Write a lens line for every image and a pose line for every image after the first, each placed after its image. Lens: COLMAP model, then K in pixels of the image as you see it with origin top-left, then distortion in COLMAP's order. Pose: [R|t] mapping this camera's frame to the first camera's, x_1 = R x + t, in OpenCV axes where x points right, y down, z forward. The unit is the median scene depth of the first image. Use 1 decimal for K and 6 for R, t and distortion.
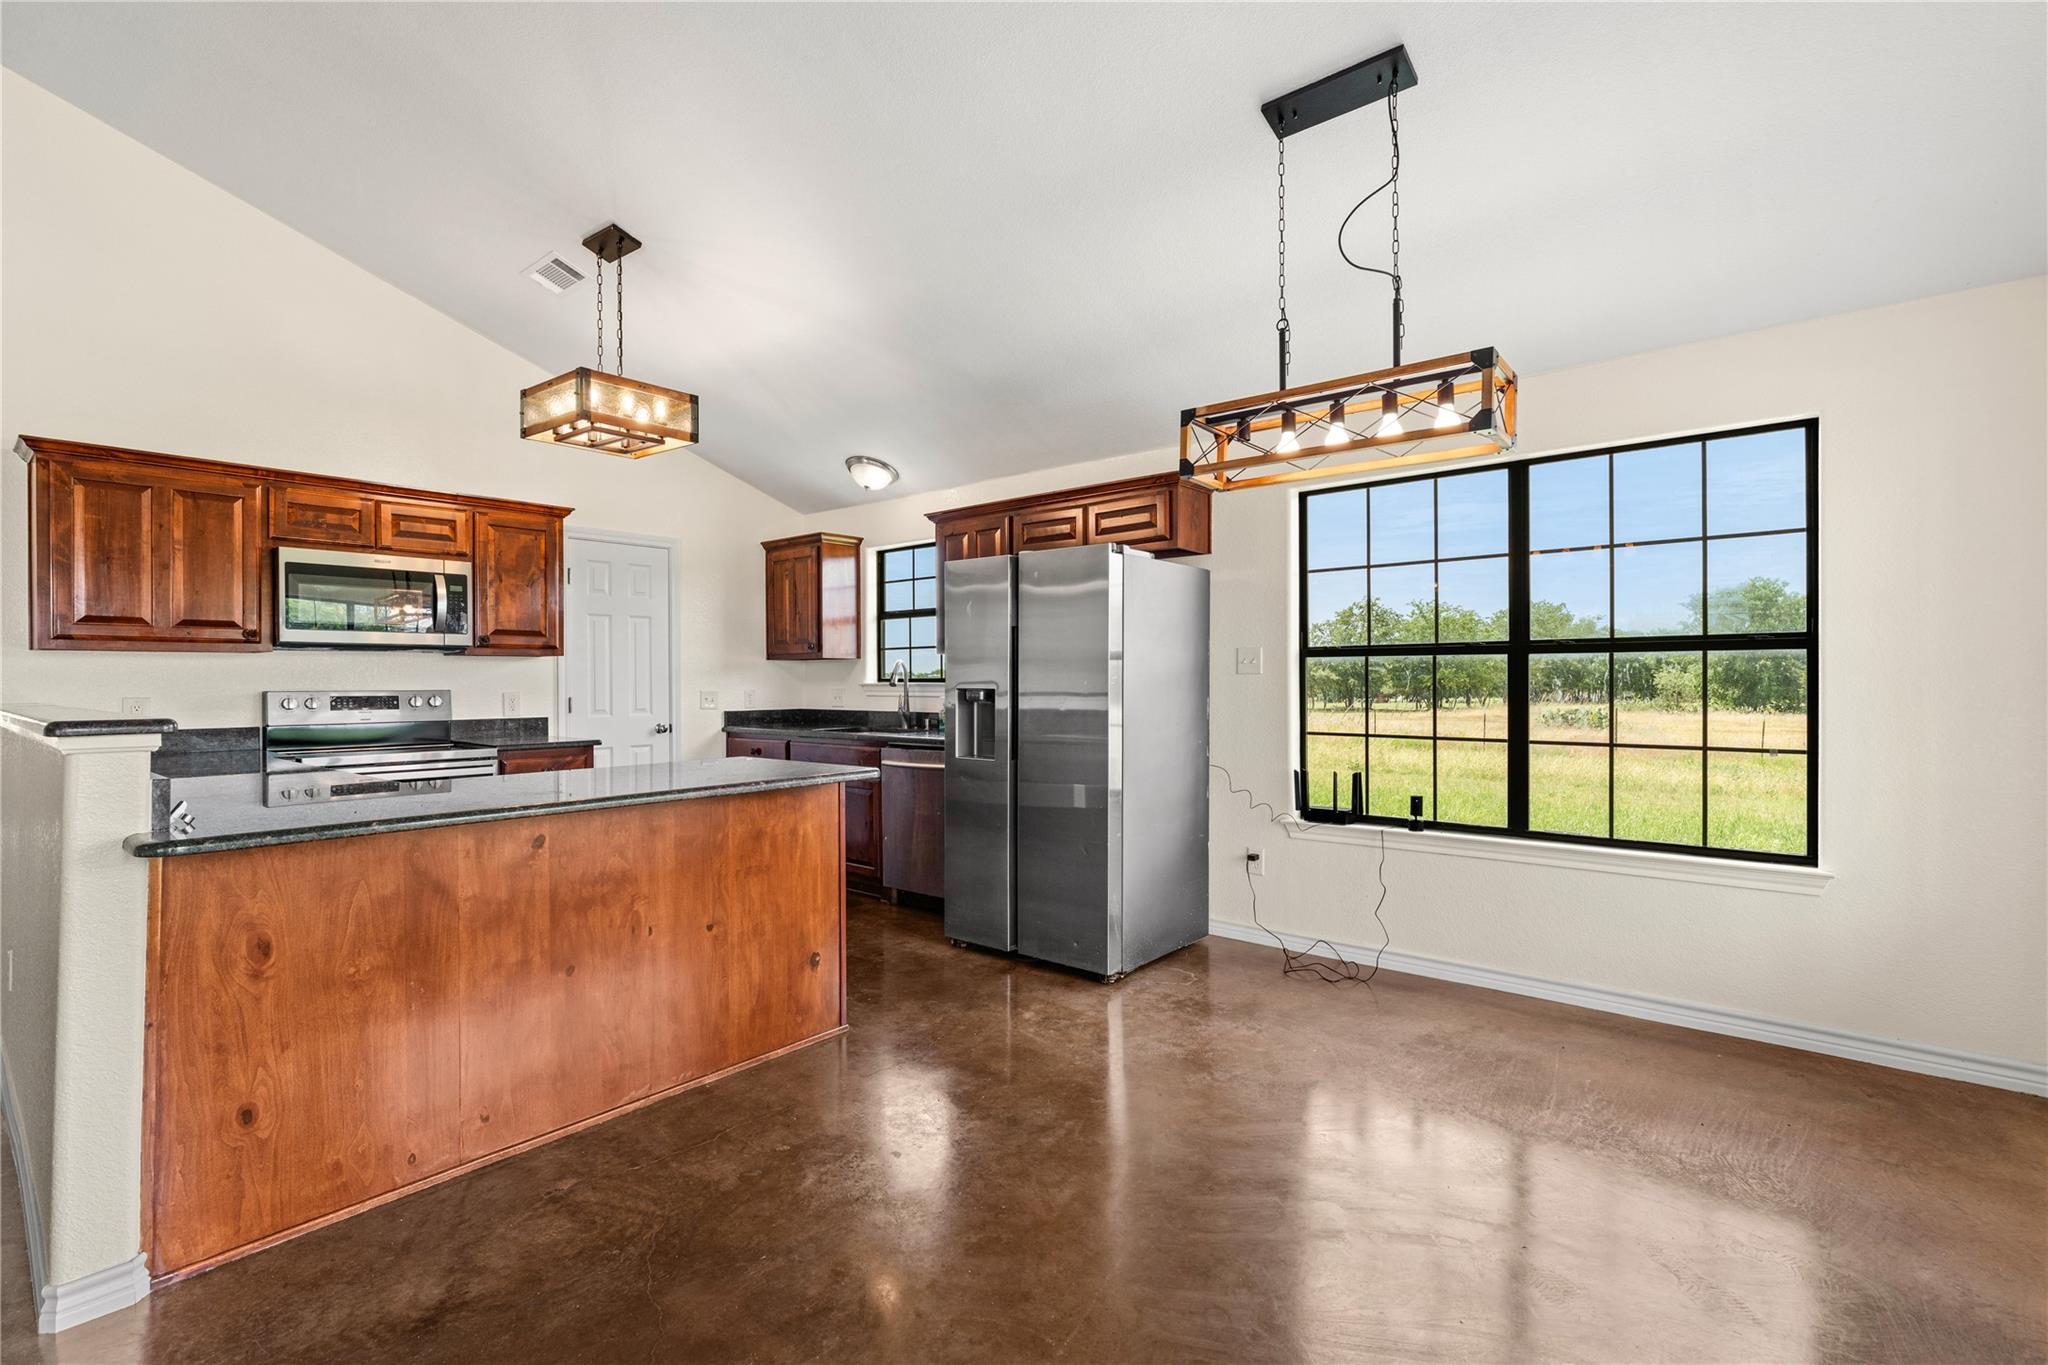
lens RADIAL K [[922.0, 0, 1017.6], [0, 922.0, 681.1], [0, 0, 1]] dist [-0.003245, 0.000113]
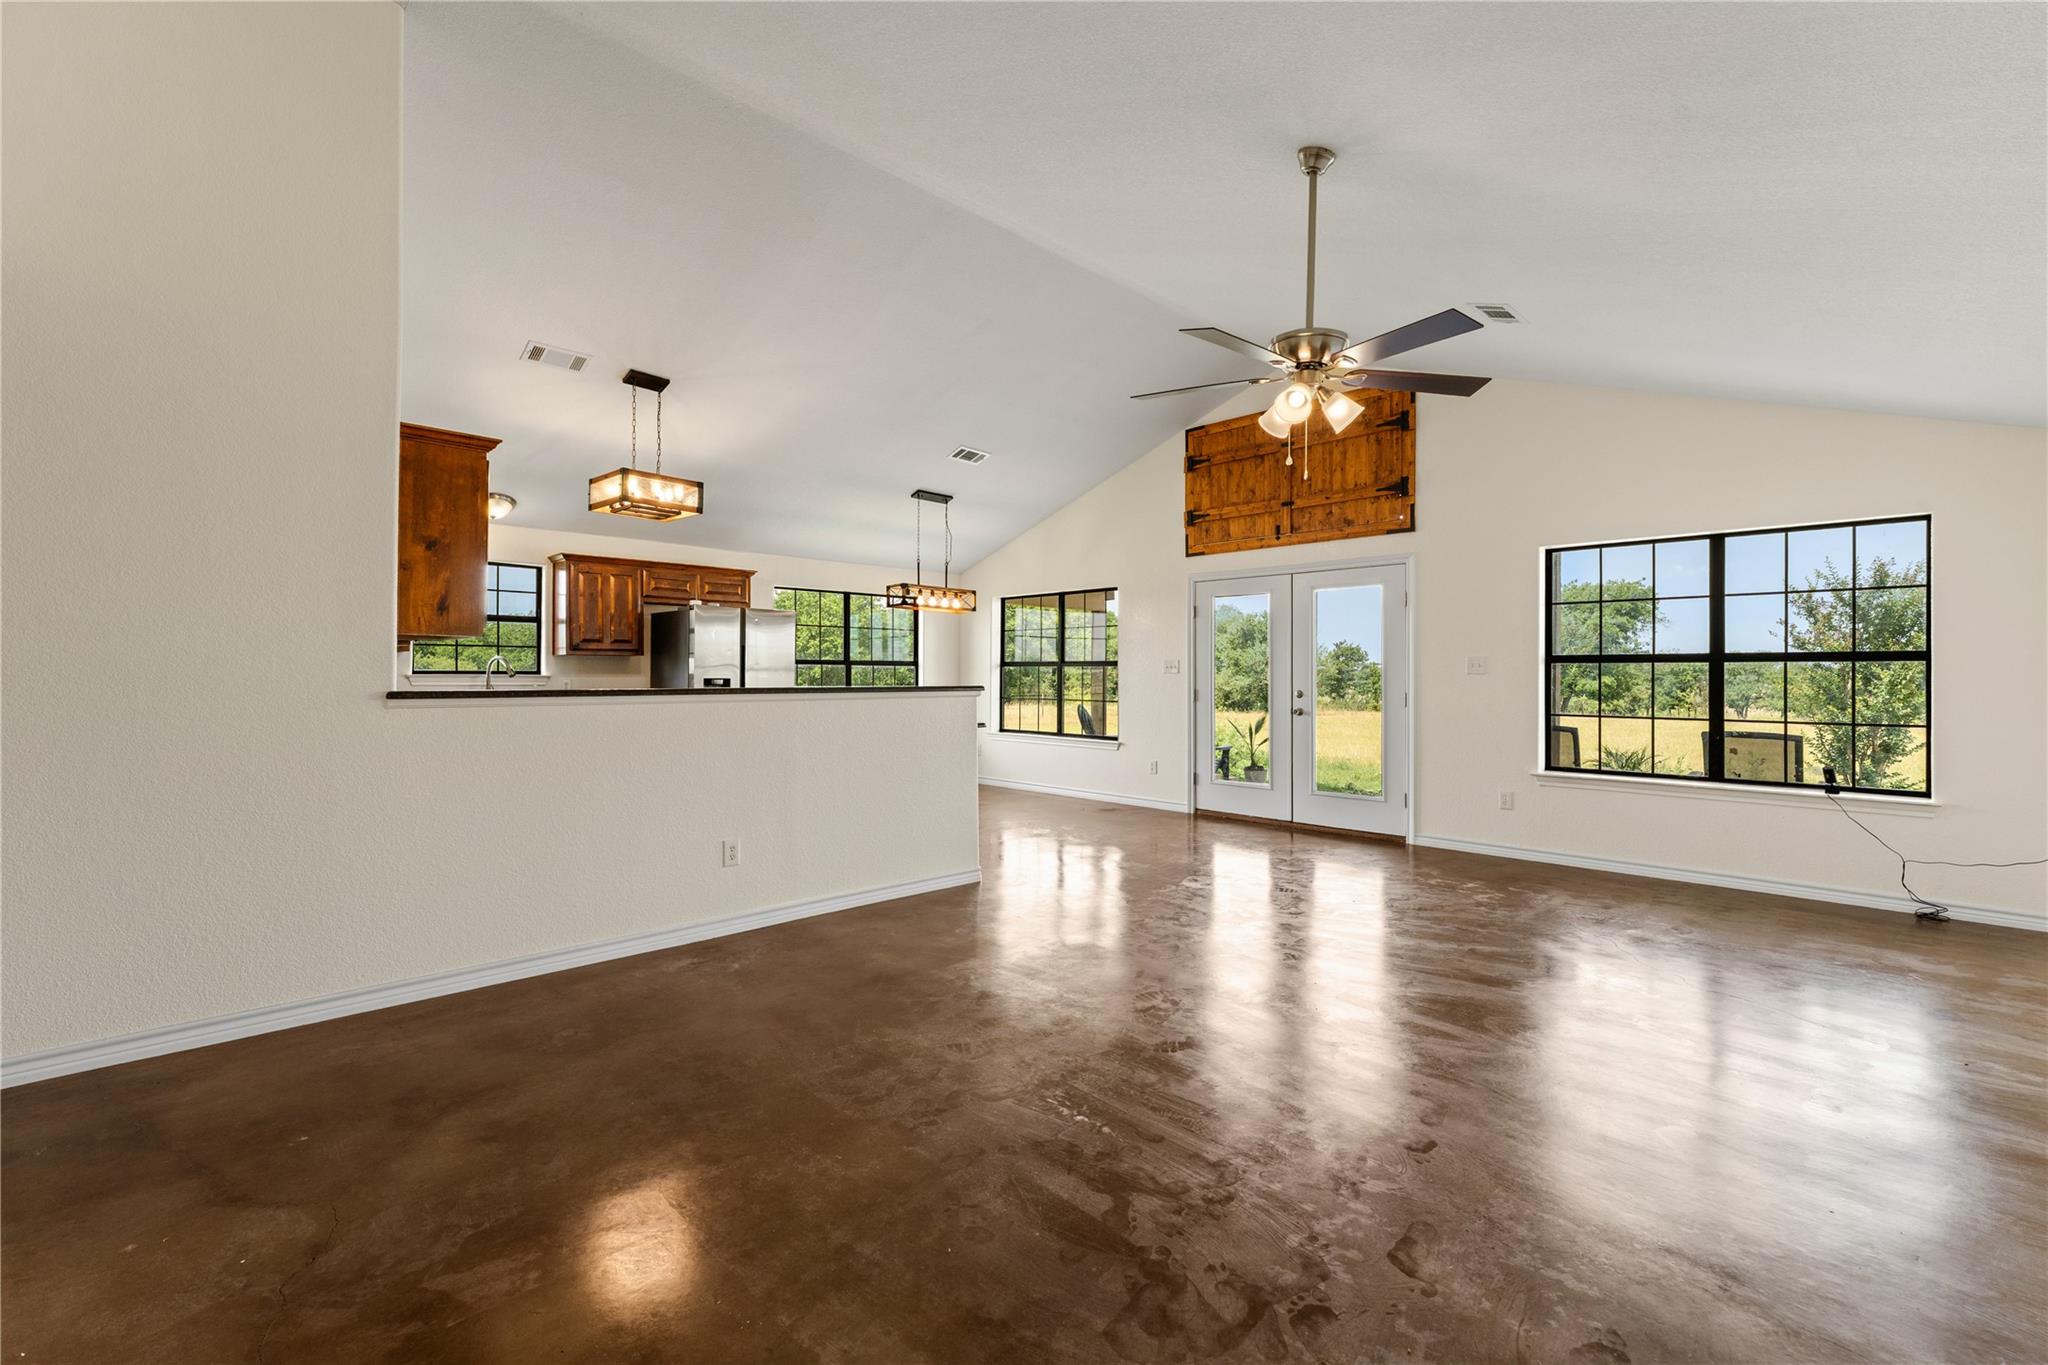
lens RADIAL K [[885.7, 0, 1012.1], [0, 885.7, 671.7], [0, 0, 1]] dist [-0.001283, -0.000040]
pose [[0.098877, 0.010253, 0.995047, -1.827237], [-0.002705, 0.999946, -0.010035, 0.011517], [-0.995096, -0.001699, 0.098900, 0.267500]]
